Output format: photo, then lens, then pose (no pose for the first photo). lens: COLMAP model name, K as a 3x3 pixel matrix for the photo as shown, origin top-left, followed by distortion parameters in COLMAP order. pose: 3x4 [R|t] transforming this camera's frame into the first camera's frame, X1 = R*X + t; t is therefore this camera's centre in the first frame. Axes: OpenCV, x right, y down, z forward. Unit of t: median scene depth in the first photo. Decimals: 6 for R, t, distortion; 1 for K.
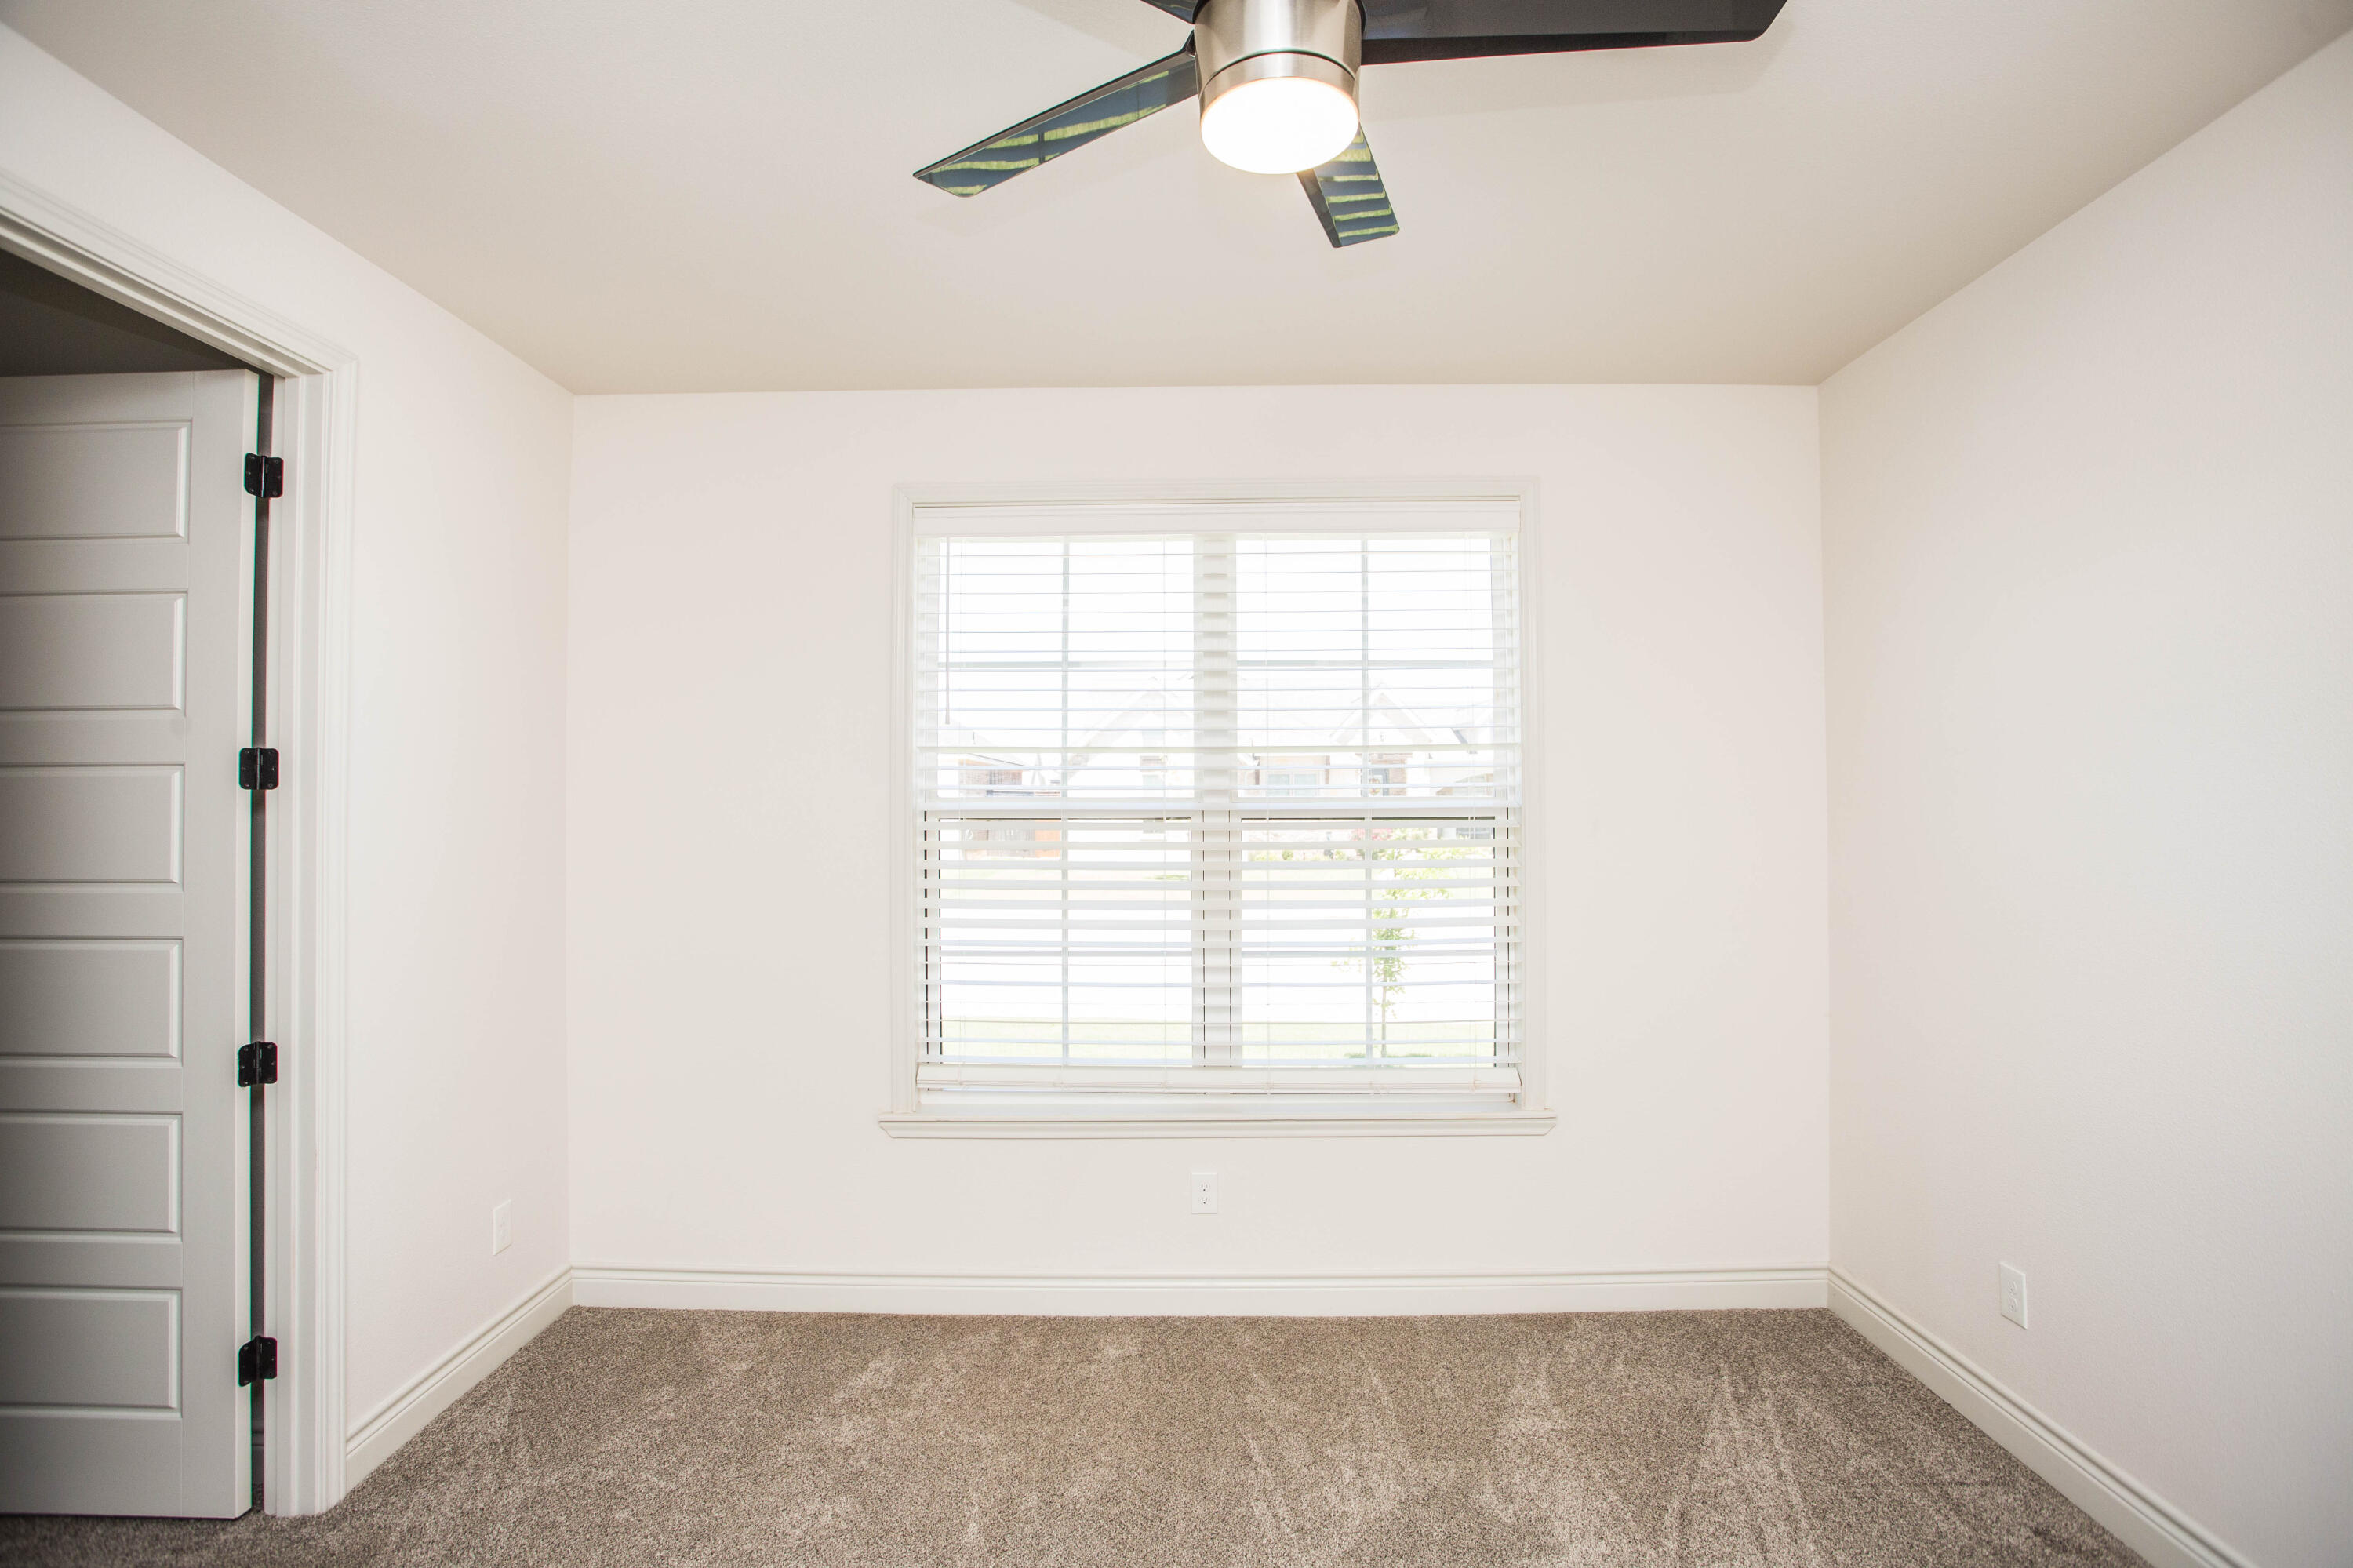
lens RADIAL K [[1165.8, 0, 1116.5], [0, 1165.8, 789.0], [0, 0, 1]] dist [-0.067338, 0.029403]
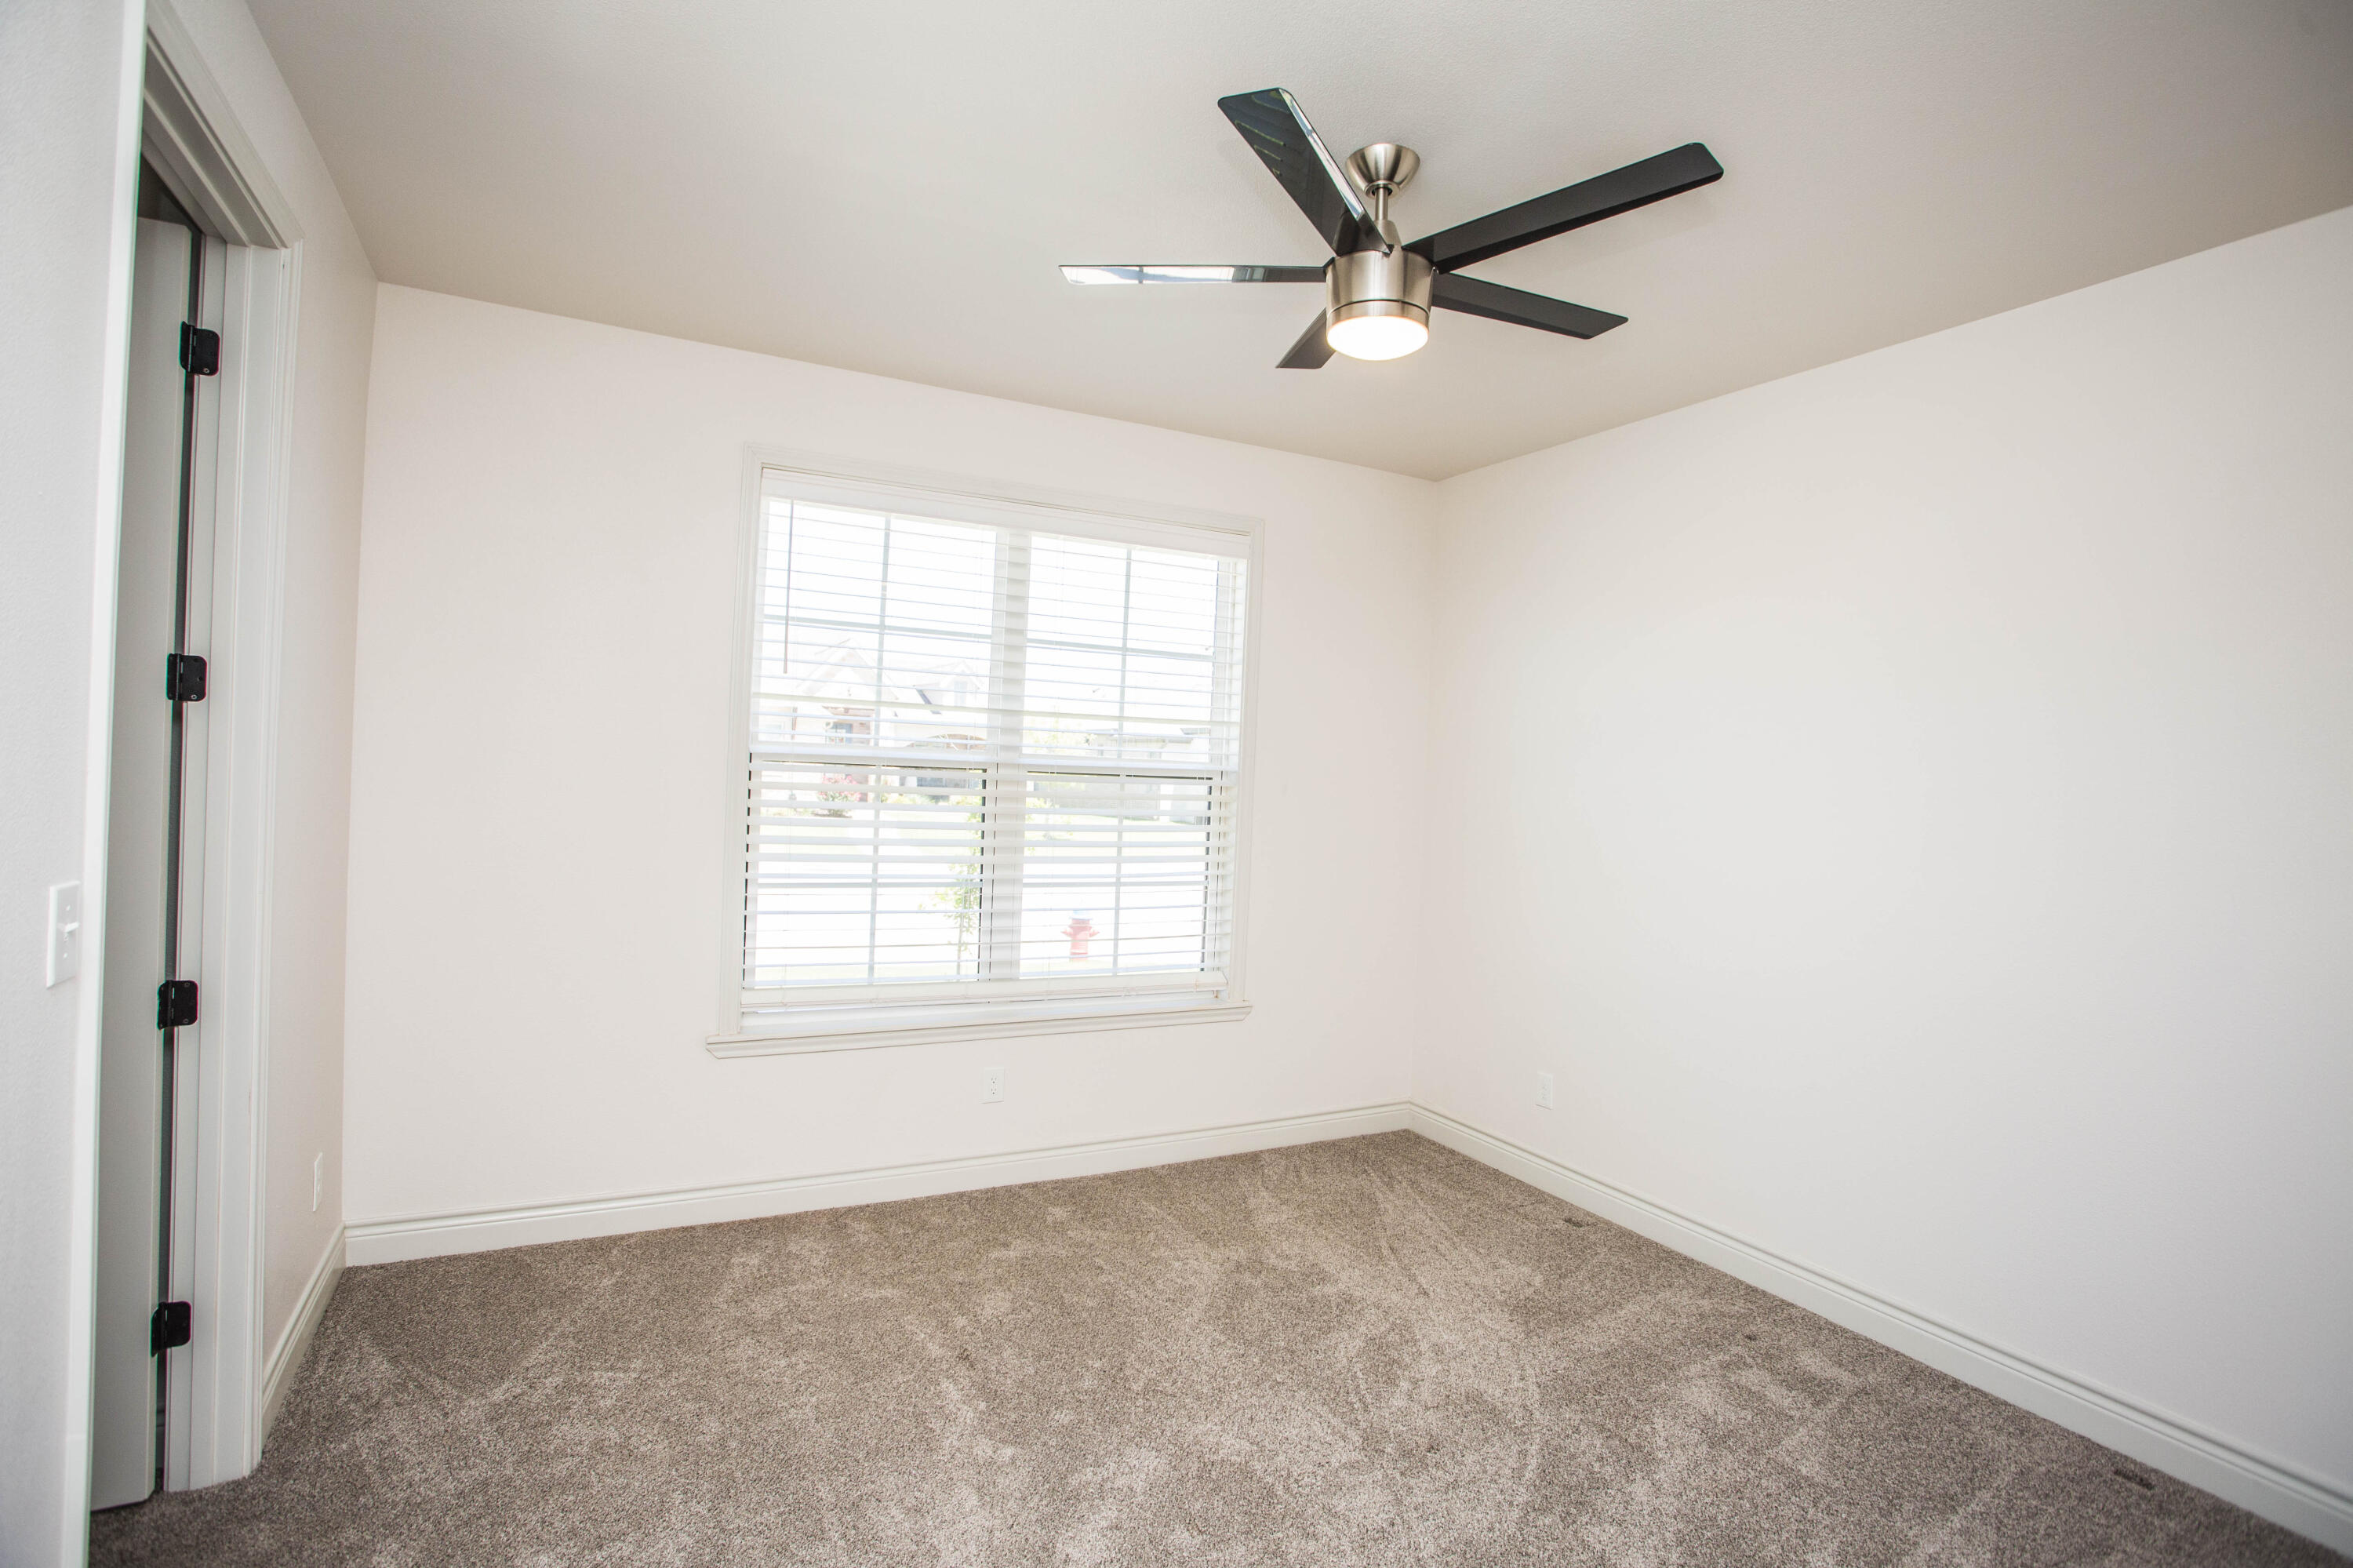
lens RADIAL K [[1164.7, 0, 1177.7], [0, 1164.7, 775.8], [0, 0, 1]] dist [-0.065603, 0.028809]
pose [[0.873400, 0.036524, 0.485631, -0.339258], [-0.049194, 0.998700, 0.013364, 0.006753], [-0.484512, -0.035562, 0.874062, -0.117543]]
